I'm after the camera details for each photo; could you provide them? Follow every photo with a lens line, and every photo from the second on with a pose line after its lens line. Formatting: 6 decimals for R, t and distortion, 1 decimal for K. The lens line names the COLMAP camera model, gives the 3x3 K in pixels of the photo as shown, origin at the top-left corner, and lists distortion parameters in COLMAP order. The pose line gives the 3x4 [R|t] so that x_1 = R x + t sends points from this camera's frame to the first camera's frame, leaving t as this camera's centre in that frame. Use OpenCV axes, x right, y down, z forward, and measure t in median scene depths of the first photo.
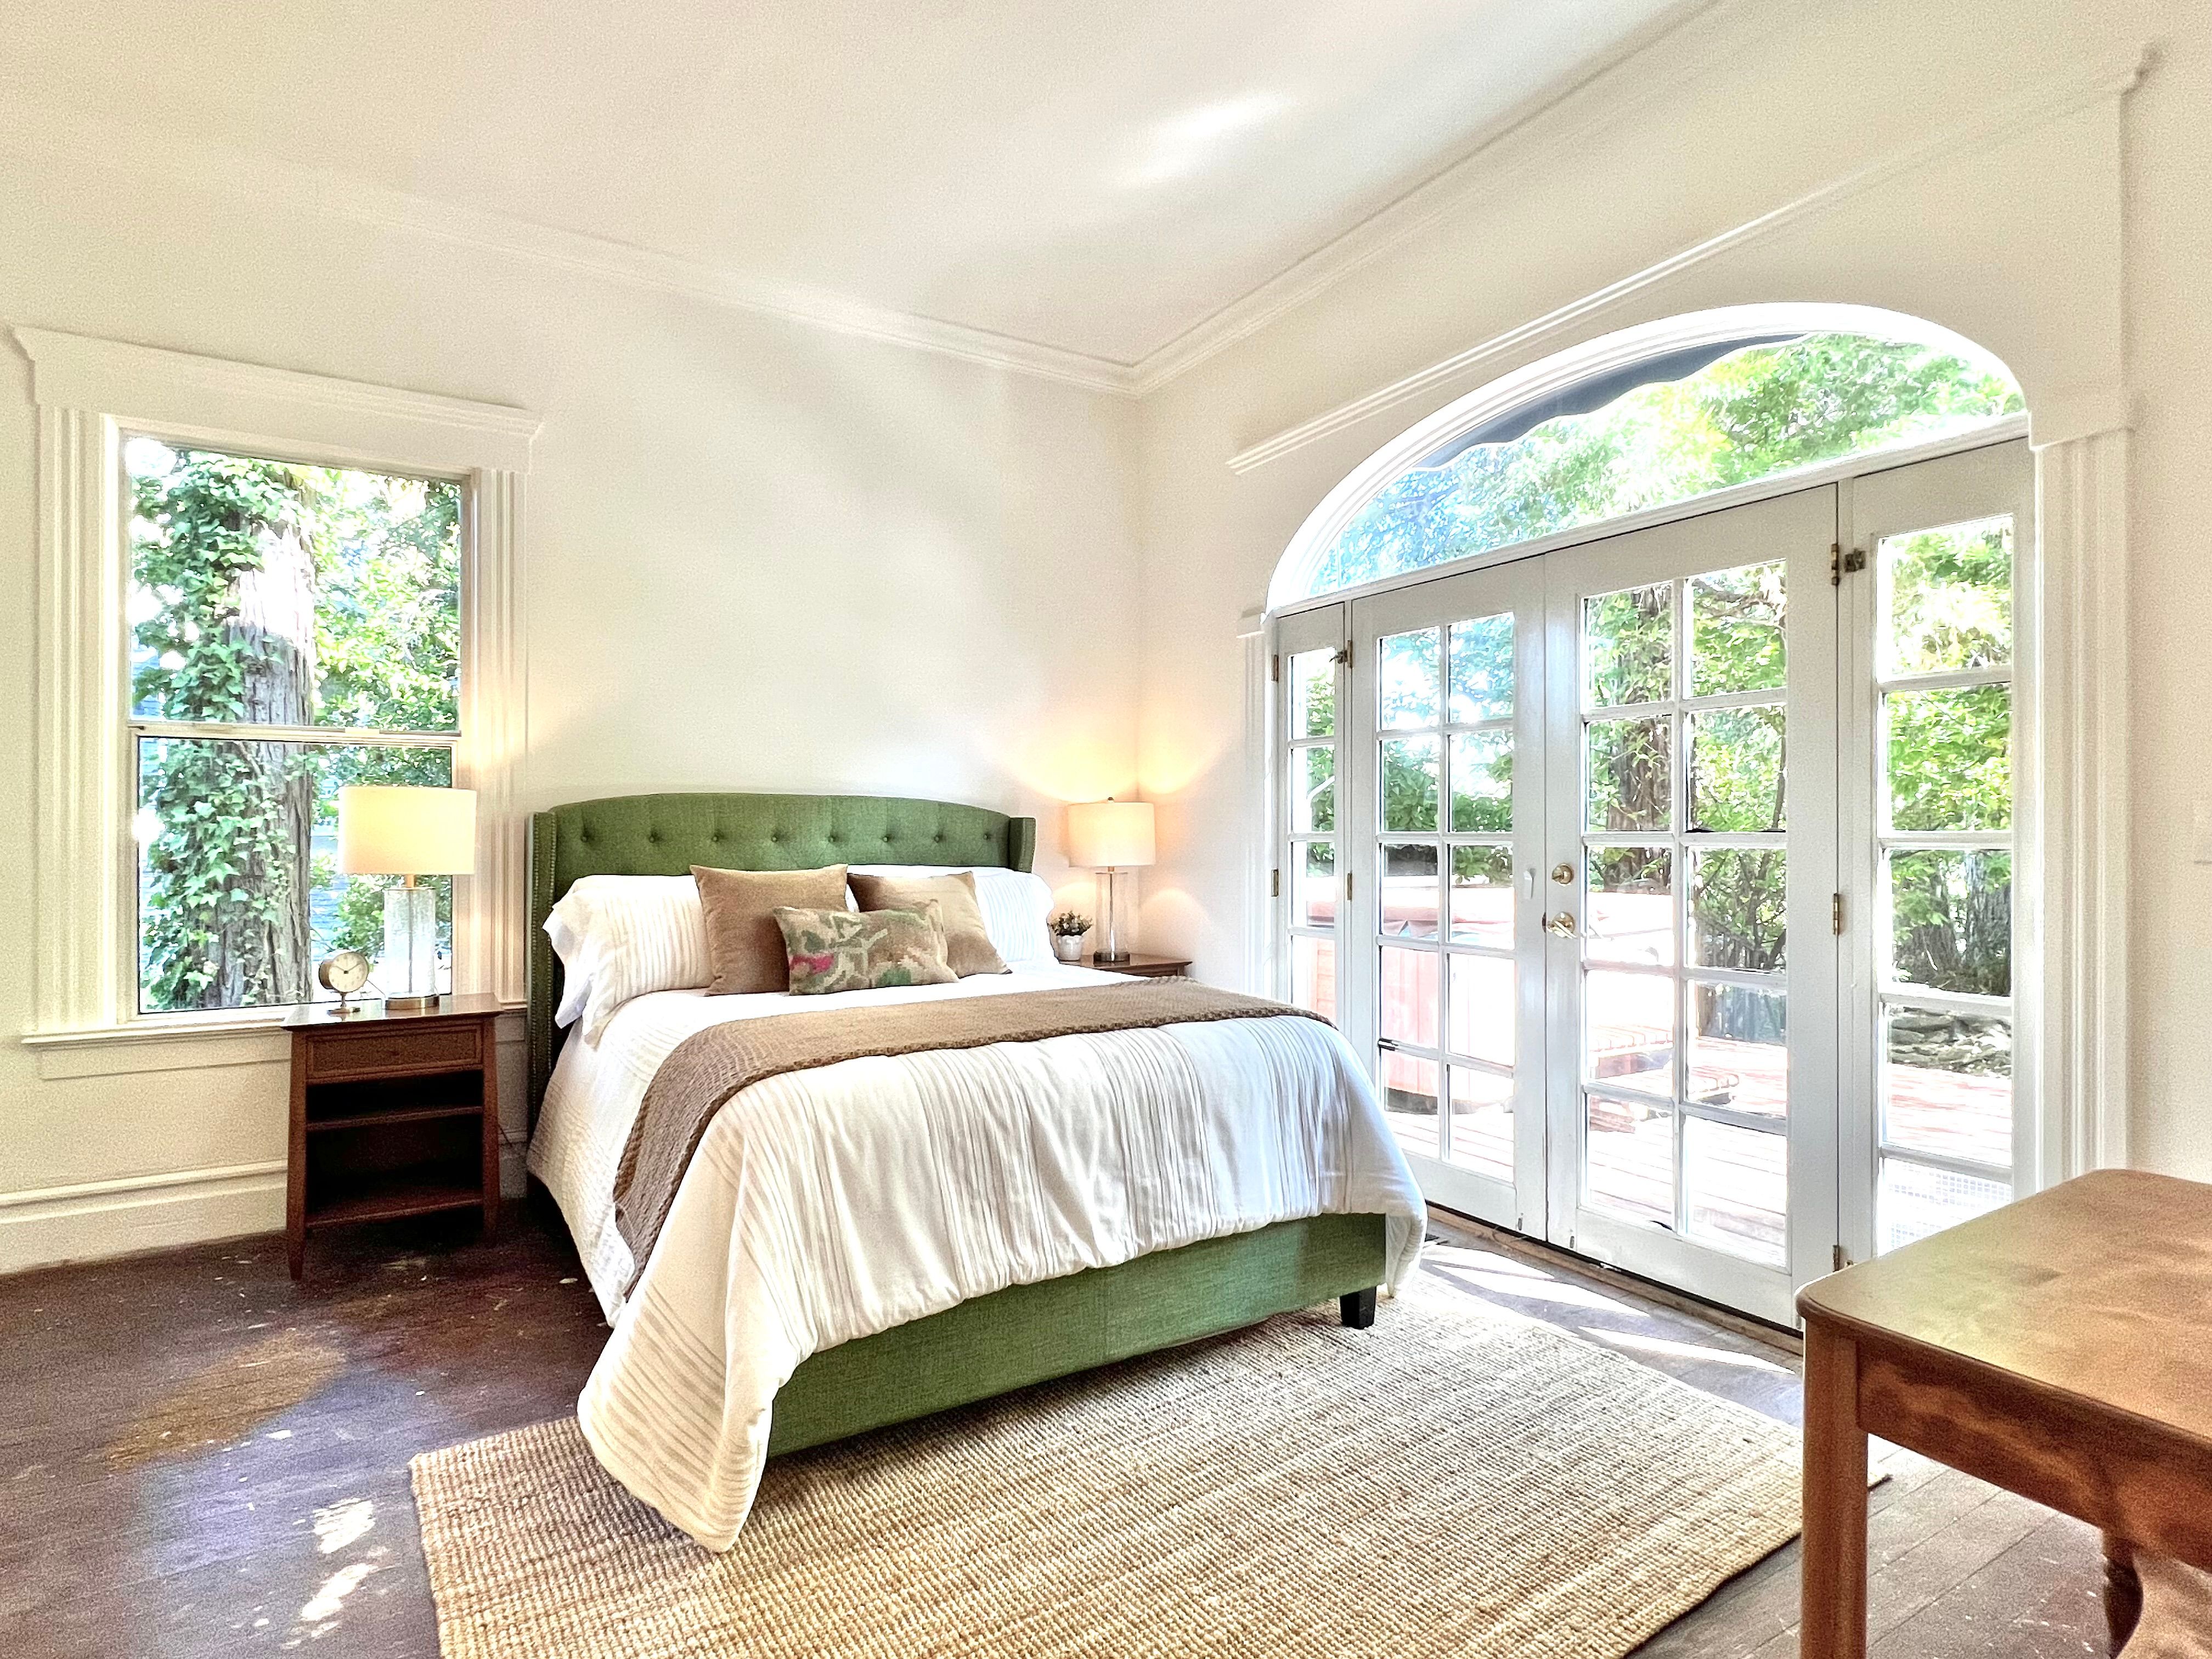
lens RADIAL K [[1172.8, 0, 1106.0], [0, 1172.8, 829.5], [0, 0, 1]] dist [-0.002959, 0.001563]
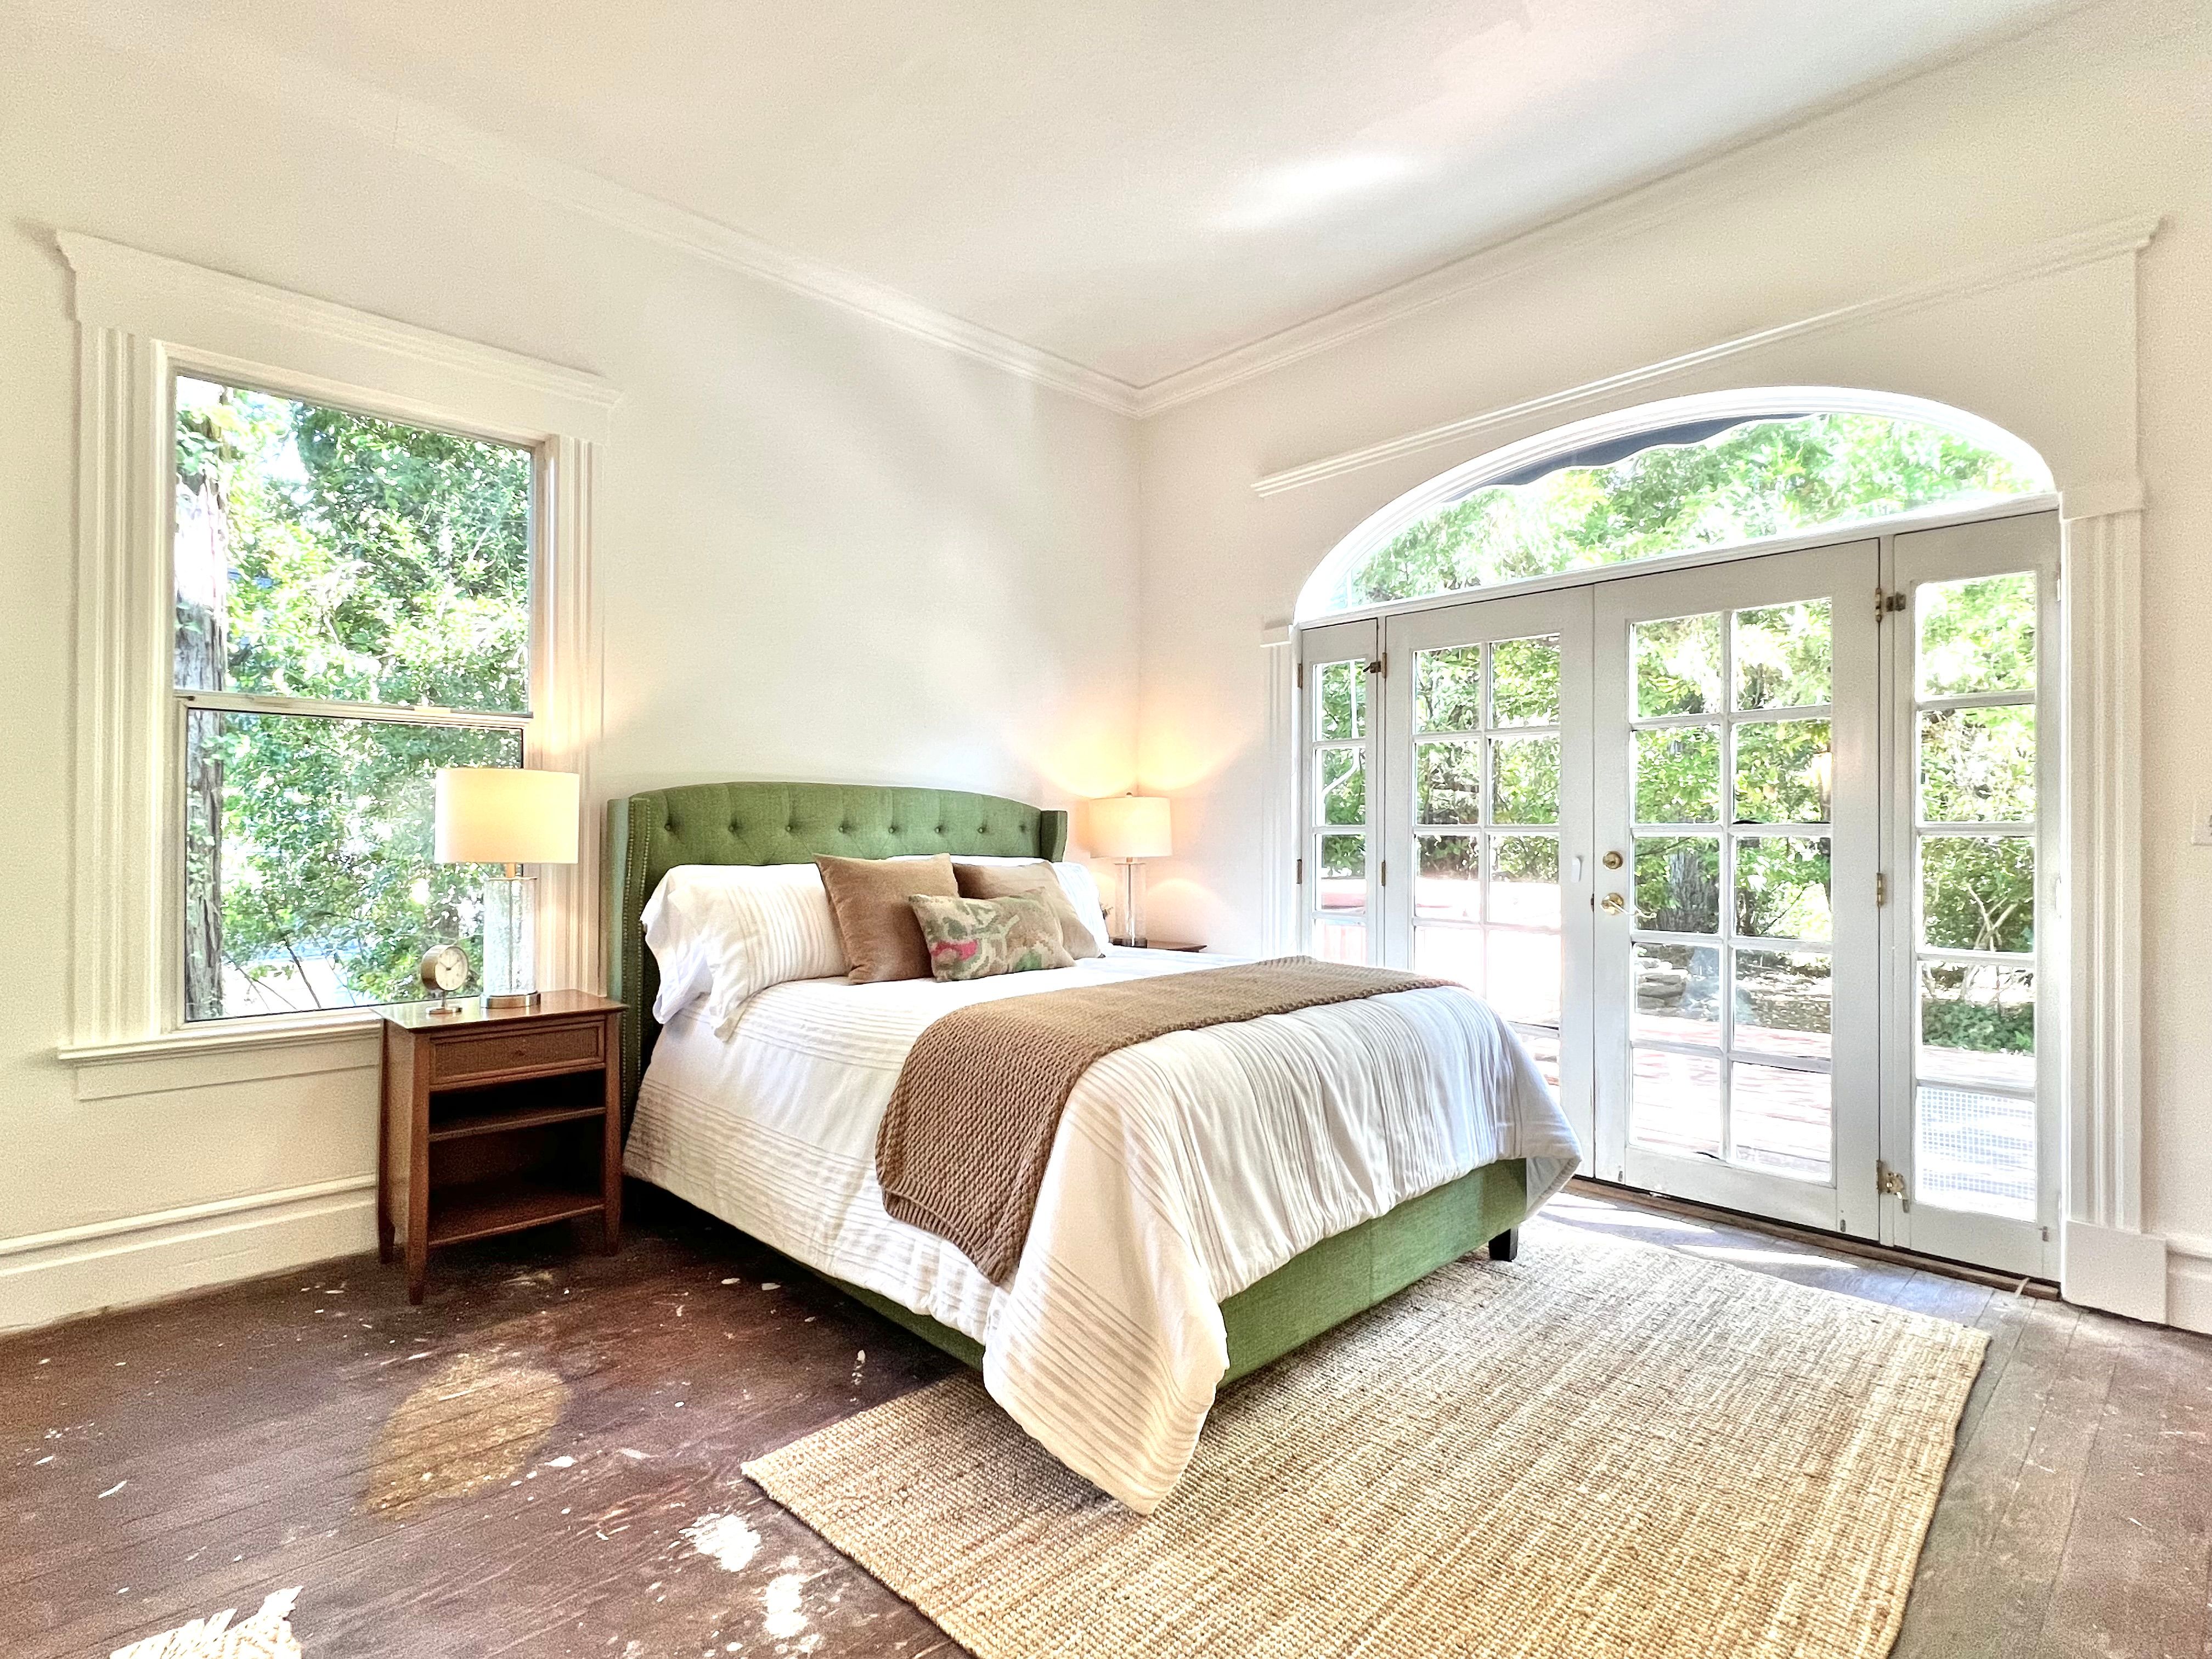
lens RADIAL K [[1108.5, 0, 1106.0], [0, 1108.5, 829.5], [0, 0, 1]] dist [-0.000242, -0.001051]
pose [[0.976264, 0.004030, 0.216547, -0.337209], [-0.003784, 0.999992, -0.001547, 0.011190], [-0.216552, 0.000691, 0.976271, 0.035508]]
